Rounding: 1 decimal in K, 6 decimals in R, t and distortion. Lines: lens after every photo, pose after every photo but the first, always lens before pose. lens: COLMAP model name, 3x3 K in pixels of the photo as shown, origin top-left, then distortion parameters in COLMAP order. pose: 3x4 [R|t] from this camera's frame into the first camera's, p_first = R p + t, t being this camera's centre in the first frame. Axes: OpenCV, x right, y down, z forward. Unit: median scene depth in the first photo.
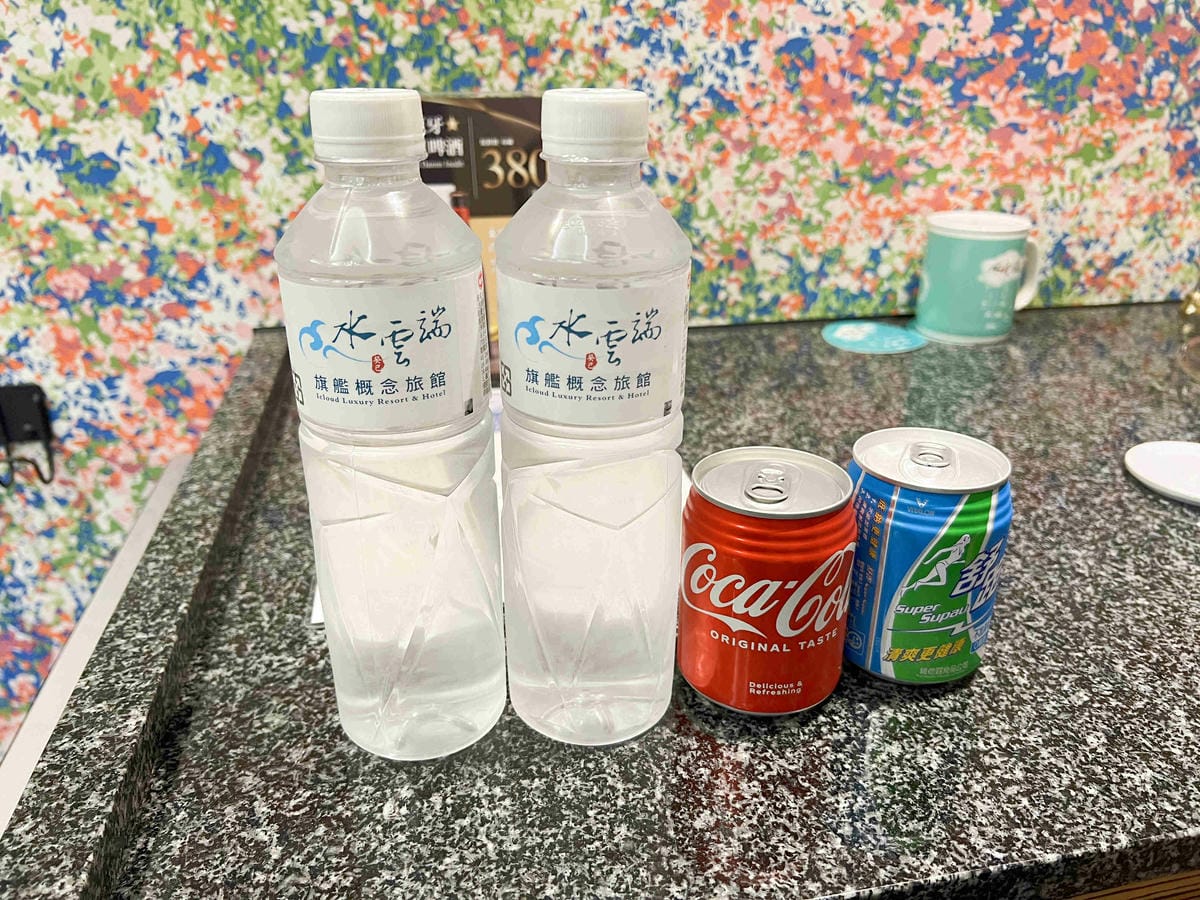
lens RADIAL K [[914.5, 0, 604.3], [0, 914.5, 452.3], [0, 0, 1]] dist [0.004625, 0.001838]
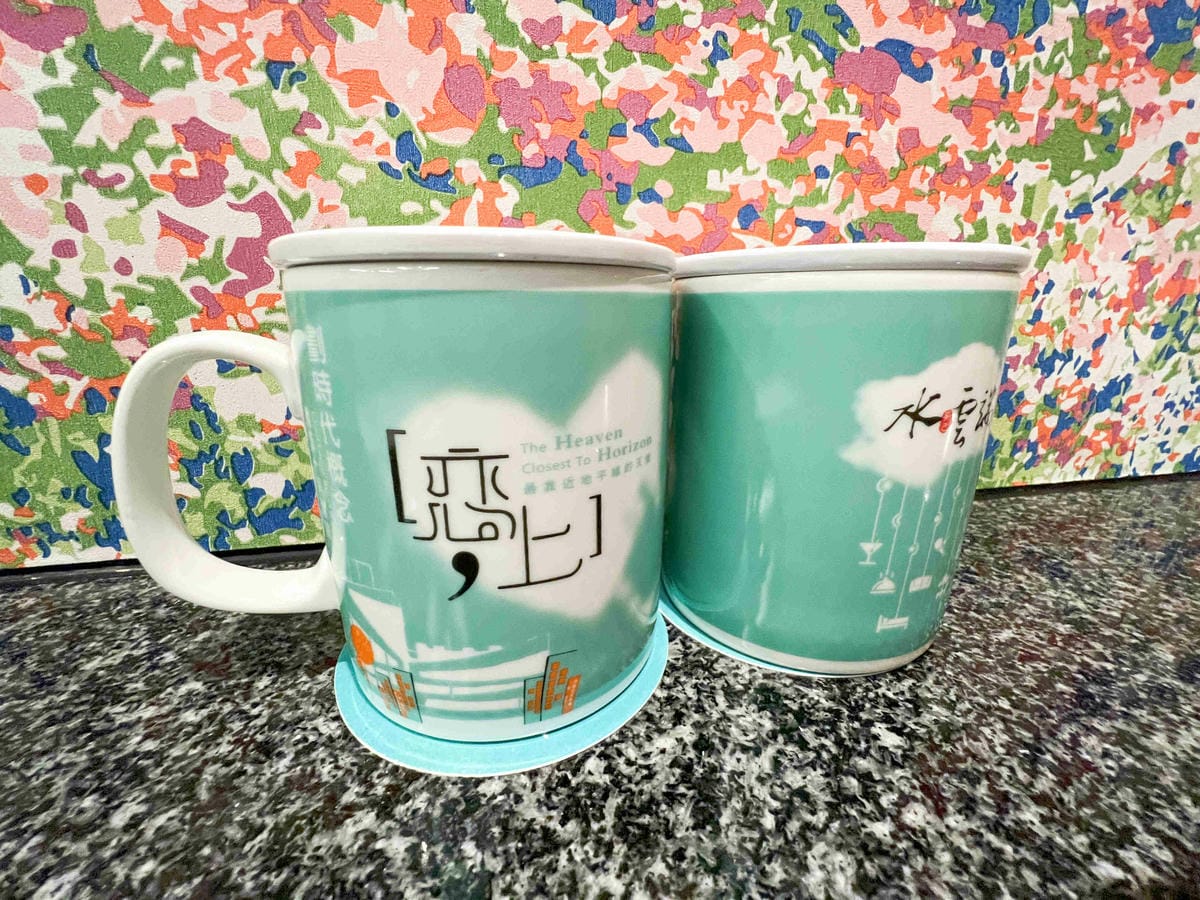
lens RADIAL K [[482.2, 0, 592.8], [0, 482.2, 449.8], [0, 0, 1]] dist [-0.004470, -0.000422]
pose [[0.999948, 0.000519, -0.010169, 0.310933], [-0.001677, 0.993455, -0.114213, -0.161127], [0.010043, 0.114225, 0.993404, 0.792389]]
